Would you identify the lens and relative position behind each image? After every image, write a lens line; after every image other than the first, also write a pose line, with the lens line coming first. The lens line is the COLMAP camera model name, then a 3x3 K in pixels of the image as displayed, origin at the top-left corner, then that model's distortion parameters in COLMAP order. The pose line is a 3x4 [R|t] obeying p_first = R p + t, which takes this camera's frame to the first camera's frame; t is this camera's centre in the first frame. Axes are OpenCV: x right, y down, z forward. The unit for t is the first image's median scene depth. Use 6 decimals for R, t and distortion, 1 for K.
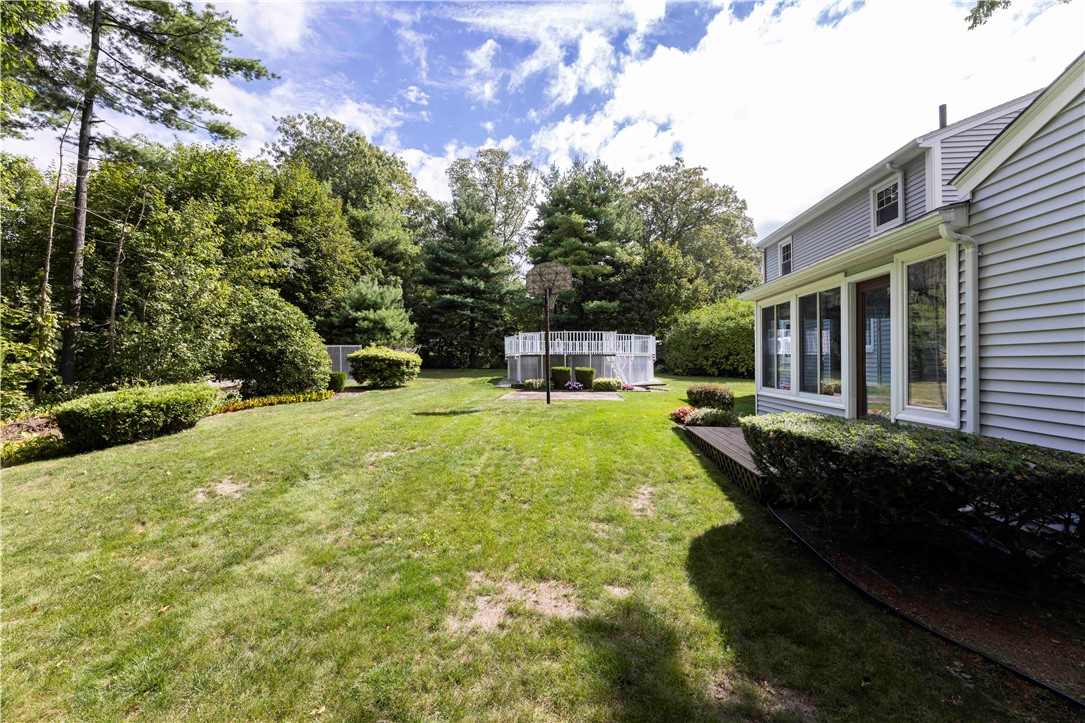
lens RADIAL K [[453.0, 0, 533.7], [0, 453.0, 371.0], [0, 0, 1]] dist [0.005339, -0.000097]
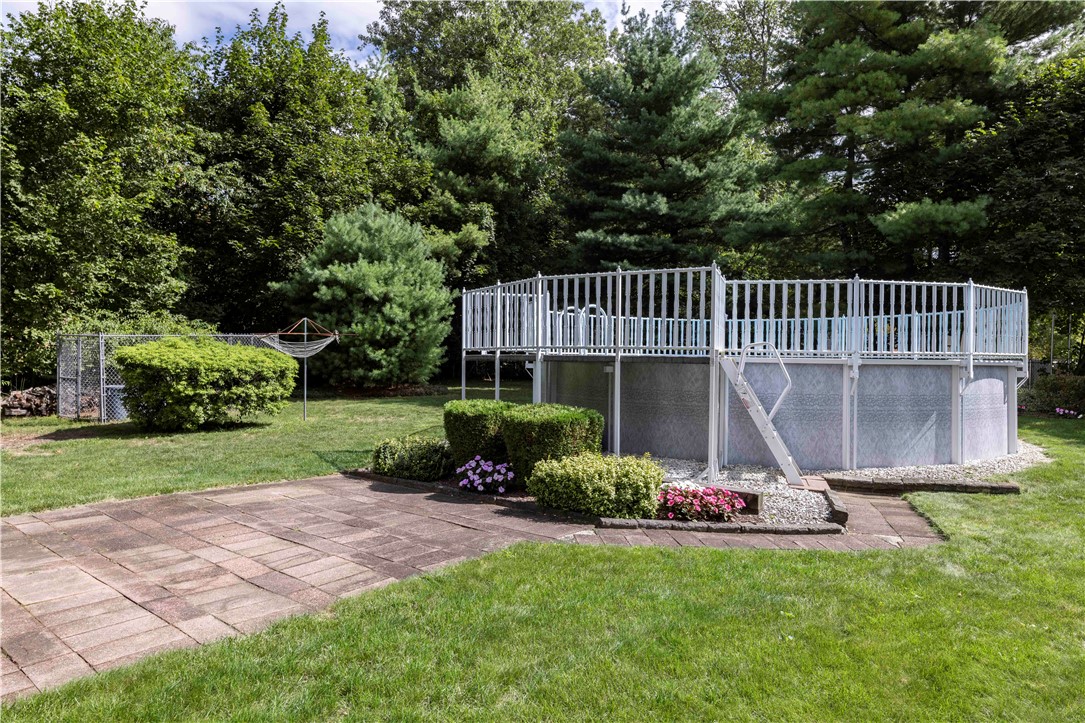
lens RADIAL K [[686.1, 0, 542.7], [0, 686.1, 360.0], [0, 0, 1]] dist [0.006732, -0.002855]
pose [[0.830238, 0.010645, -0.557307, 0.249831], [-0.025706, 0.999485, -0.019204, -0.020474], [0.556816, 0.030270, 0.830084, 0.504923]]
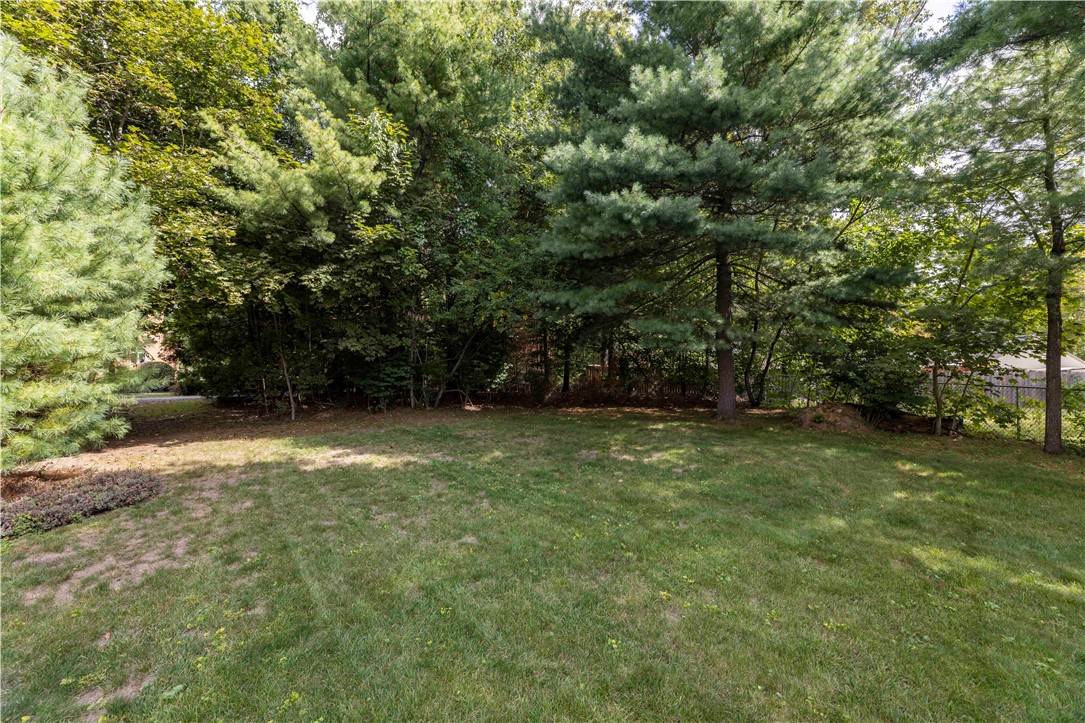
lens RADIAL K [[430.8, 0, 544.8], [0, 430.8, 352.5], [0, 0, 1]] dist [0.000297, -0.000099]
pose [[0.742832, -0.011989, -0.669371, -0.049636], [-0.021958, 0.998865, -0.042258, -0.059241], [0.669118, 0.046089, 0.741726, 1.121947]]
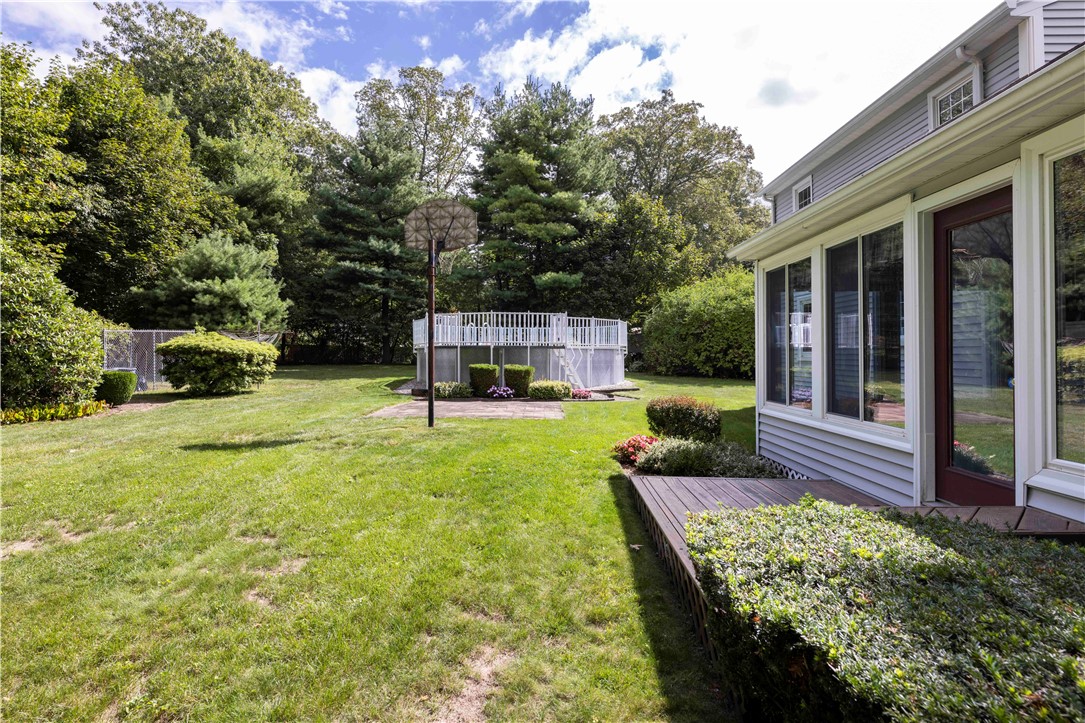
lens RADIAL K [[571.1, 0, 536.2], [0, 571.1, 367.0], [0, 0, 1]] dist [0.001857, -0.001094]
pose [[0.997414, 0.003385, 0.071786, 0.059714], [-0.003421, 0.999994, 0.000370, -0.004091], [-0.071784, -0.000614, 0.997420, 0.109264]]
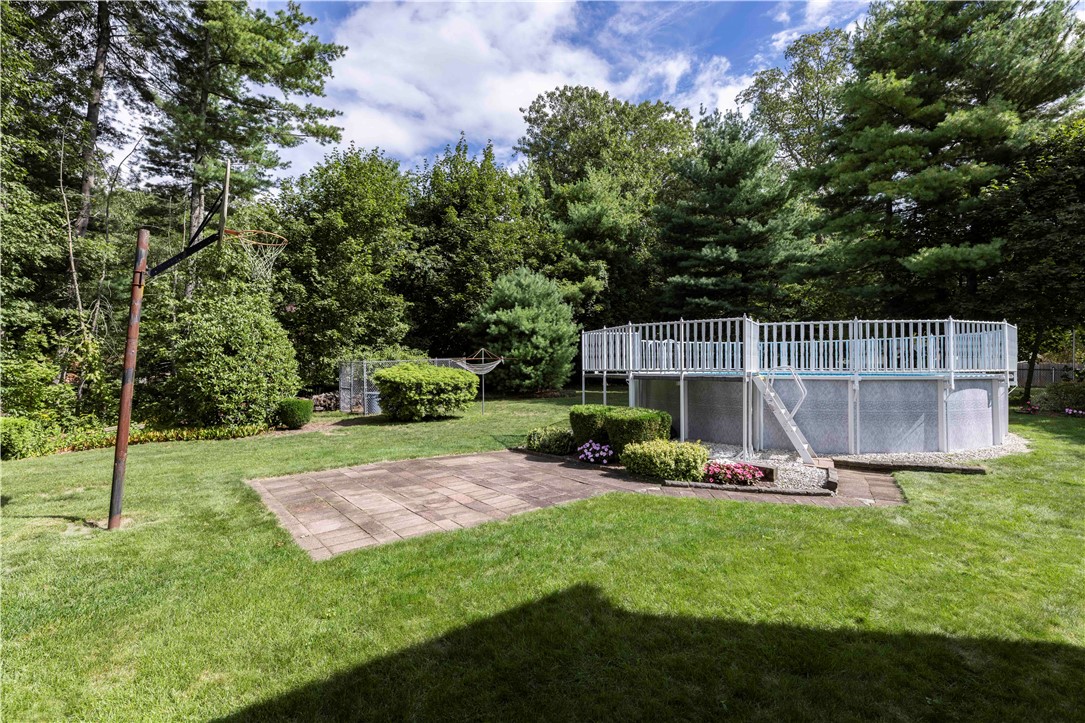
lens RADIAL K [[513.0, 0, 537.9], [0, 513.0, 362.5], [0, 0, 1]] dist [0.002570, 0.000155]
pose [[0.691083, -0.006240, -0.722749, 0.294157], [-0.015860, 0.999591, -0.023796, -0.028826], [0.722602, 0.027908, 0.690701, 0.462868]]
